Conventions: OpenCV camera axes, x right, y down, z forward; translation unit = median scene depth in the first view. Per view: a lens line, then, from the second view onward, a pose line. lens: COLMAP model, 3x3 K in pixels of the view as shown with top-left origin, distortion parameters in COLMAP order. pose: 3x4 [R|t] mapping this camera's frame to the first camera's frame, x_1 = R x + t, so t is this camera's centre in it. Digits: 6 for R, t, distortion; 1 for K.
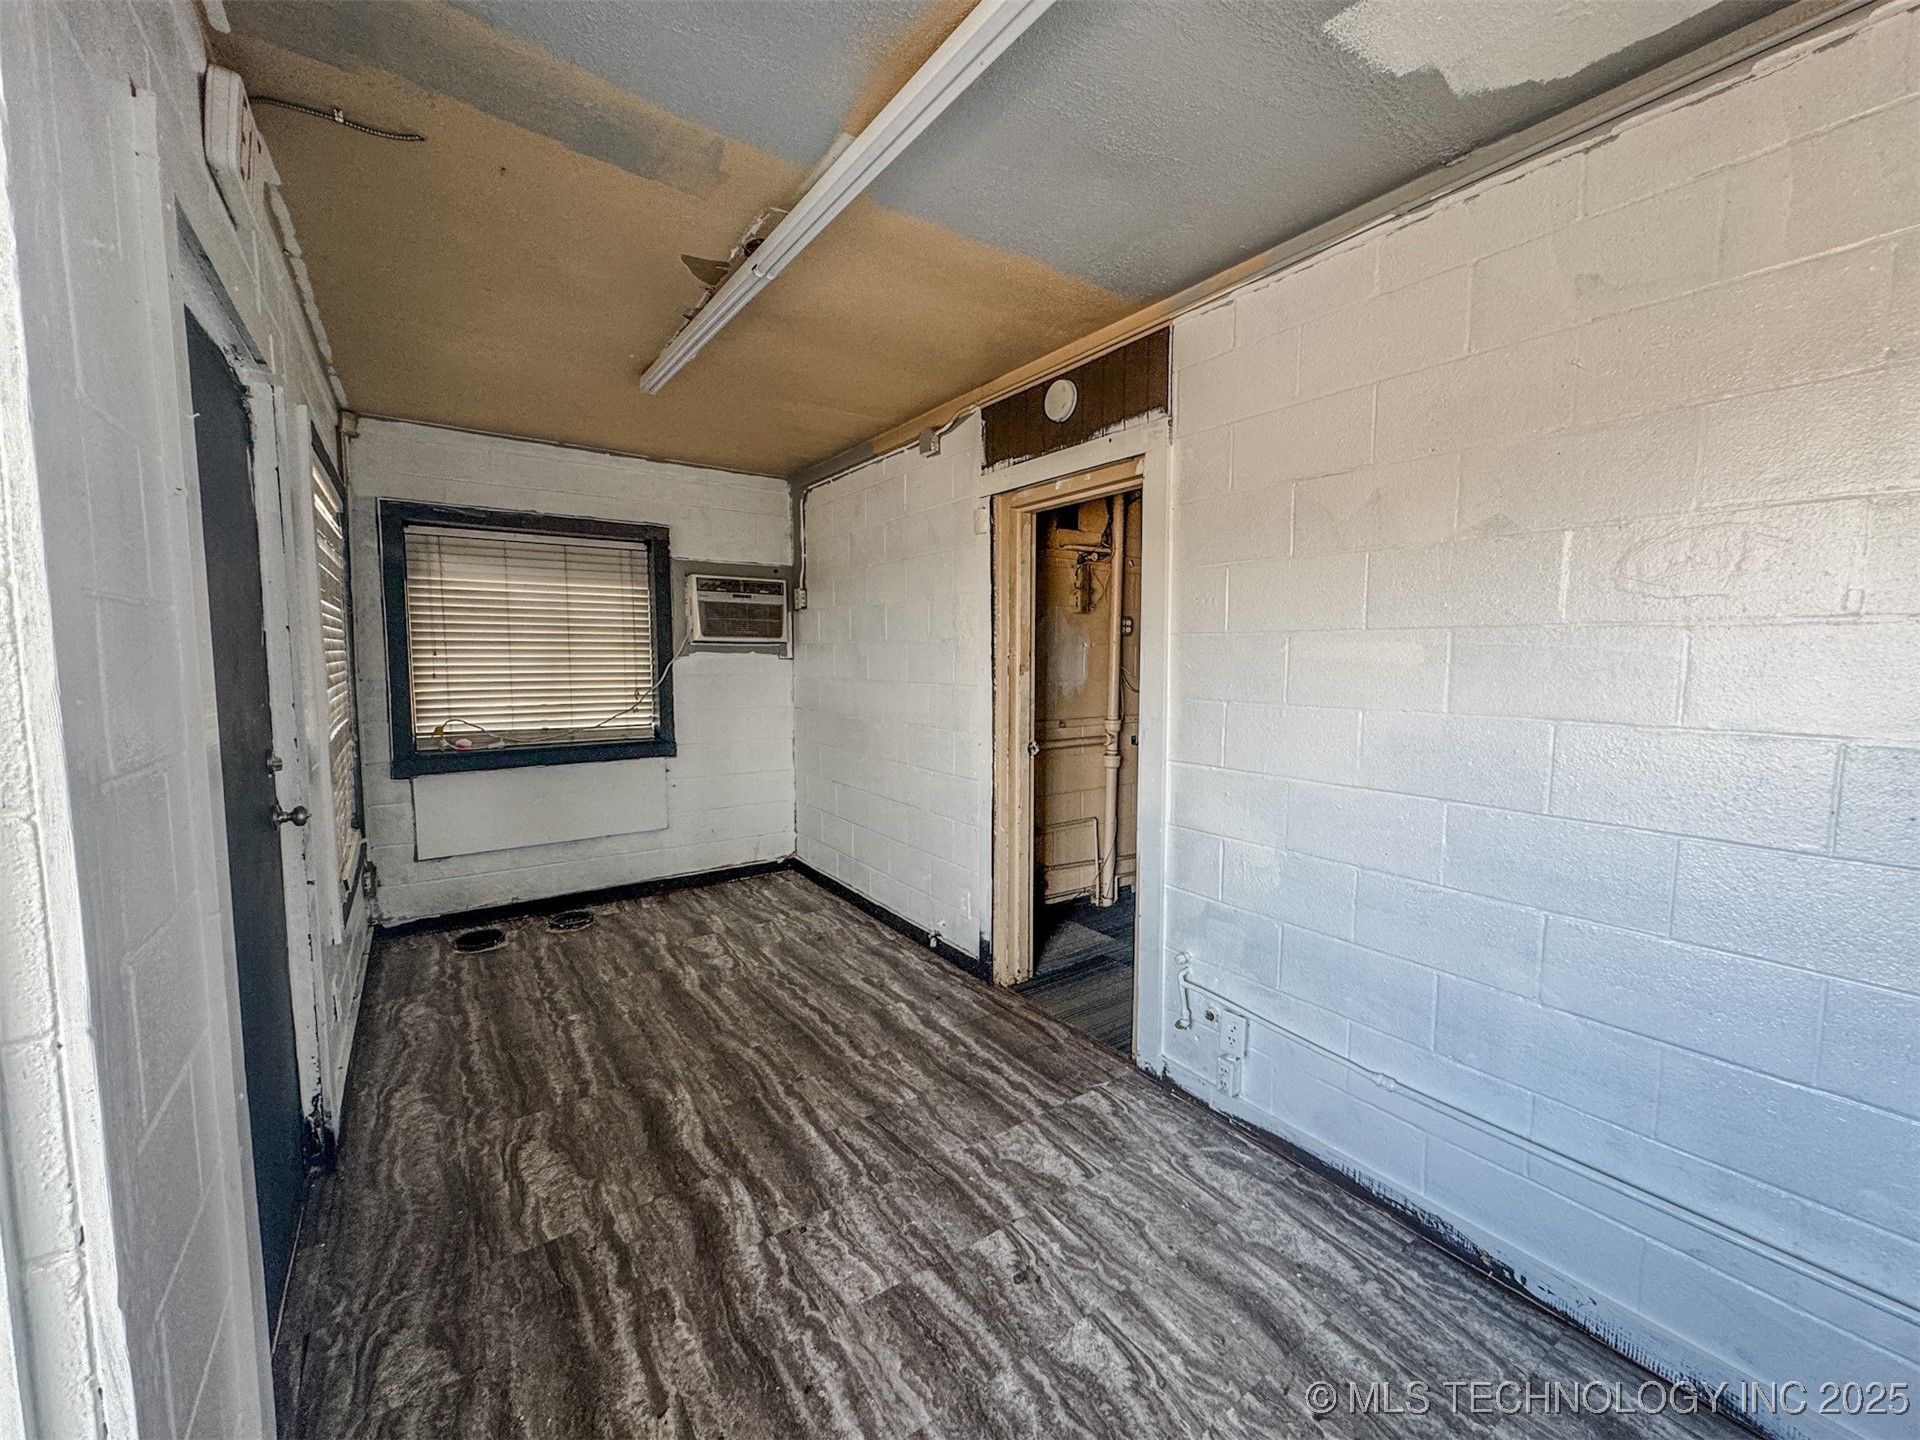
lens RADIAL K [[761.7, 0, 956.7], [0, 761.7, 716.9], [0, 0, 1]] dist [-0.002492, 0.000508]
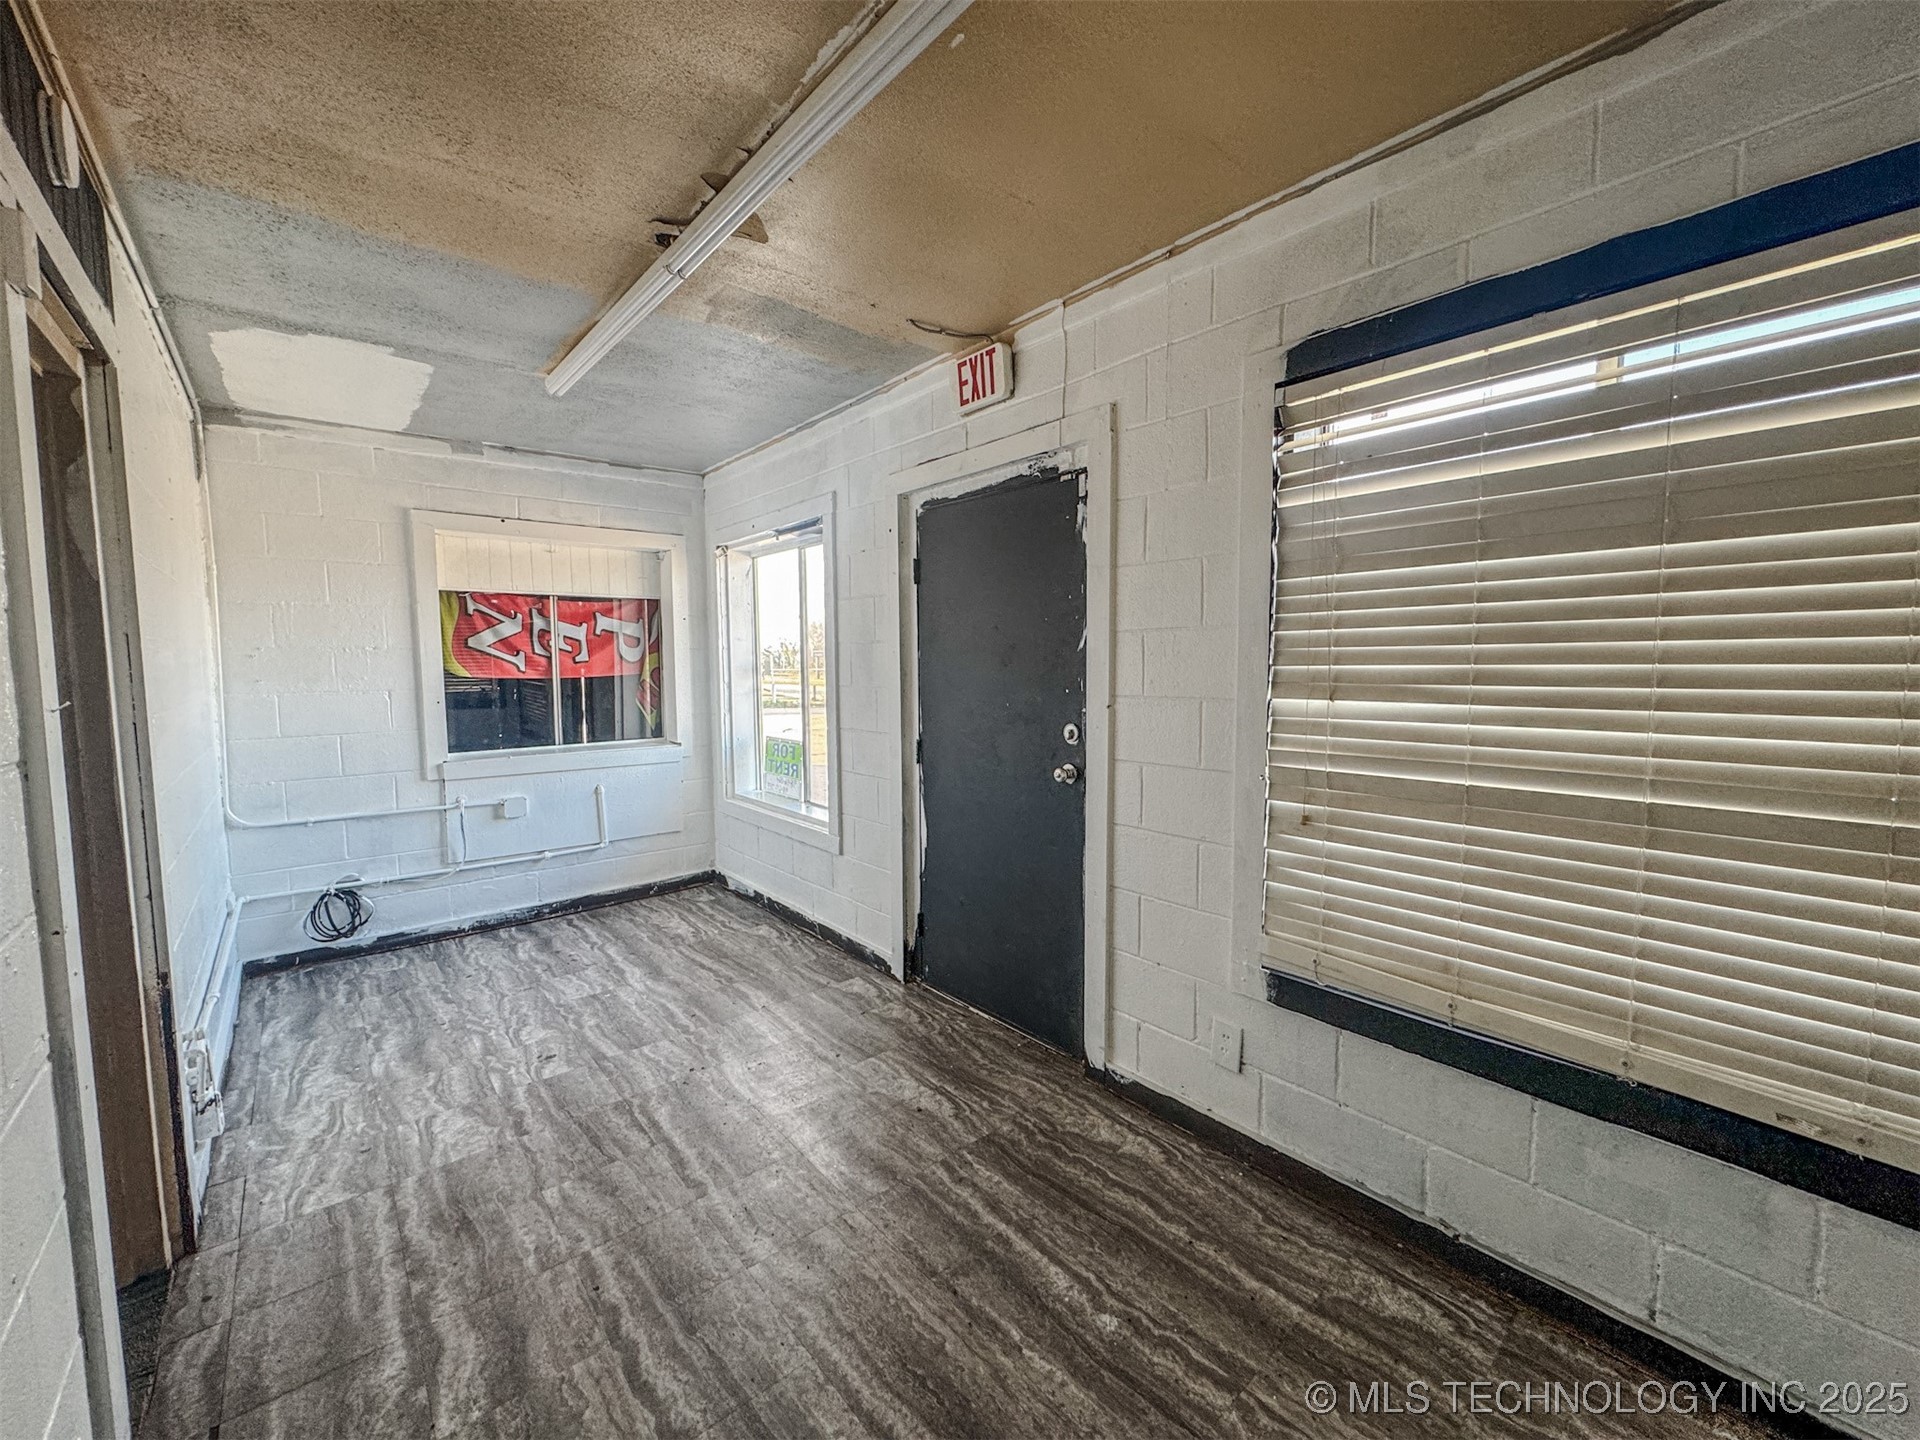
lens RADIAL K [[761.7, 0, 956.7], [0, 761.7, 716.9], [0, 0, 1]] dist [-0.002492, 0.000508]
pose [[-0.994915, 0.014468, -0.099671, -0.426092], [-0.001580, 0.987265, 0.159075, -0.143811], [0.100703, 0.158424, -0.982222, 1.779757]]
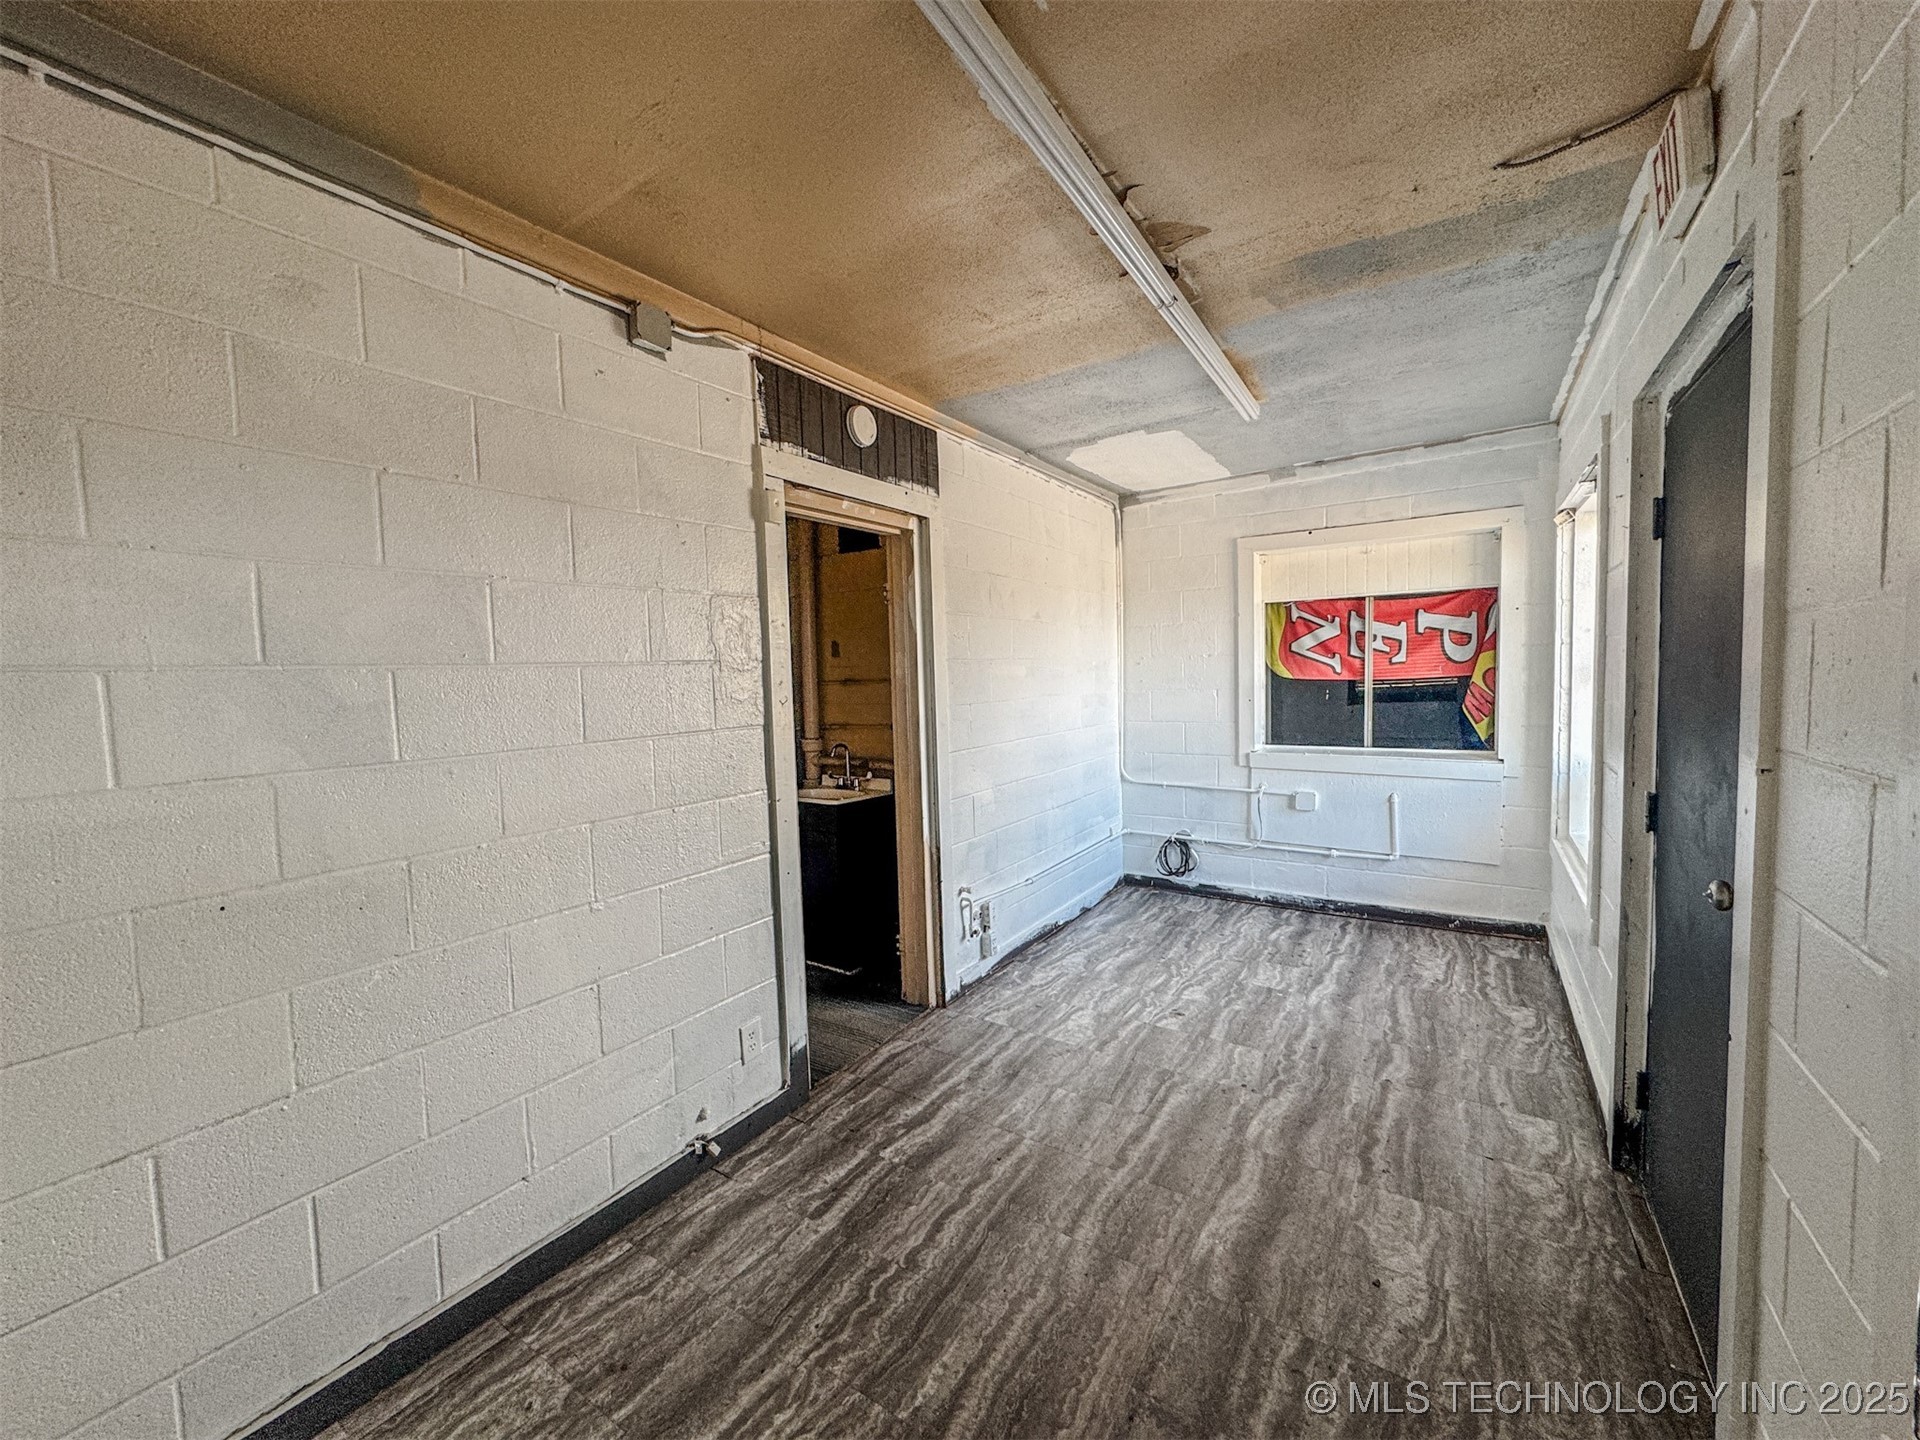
lens RADIAL K [[761.7, 0, 956.7], [0, 761.7, 716.9], [0, 0, 1]] dist [-0.002492, 0.000508]
pose [[-0.368174, -0.047271, 0.928554, -0.962842], [0.106361, 0.990009, 0.092572, -0.127817], [-0.923653, 0.132845, -0.359468, 1.446890]]
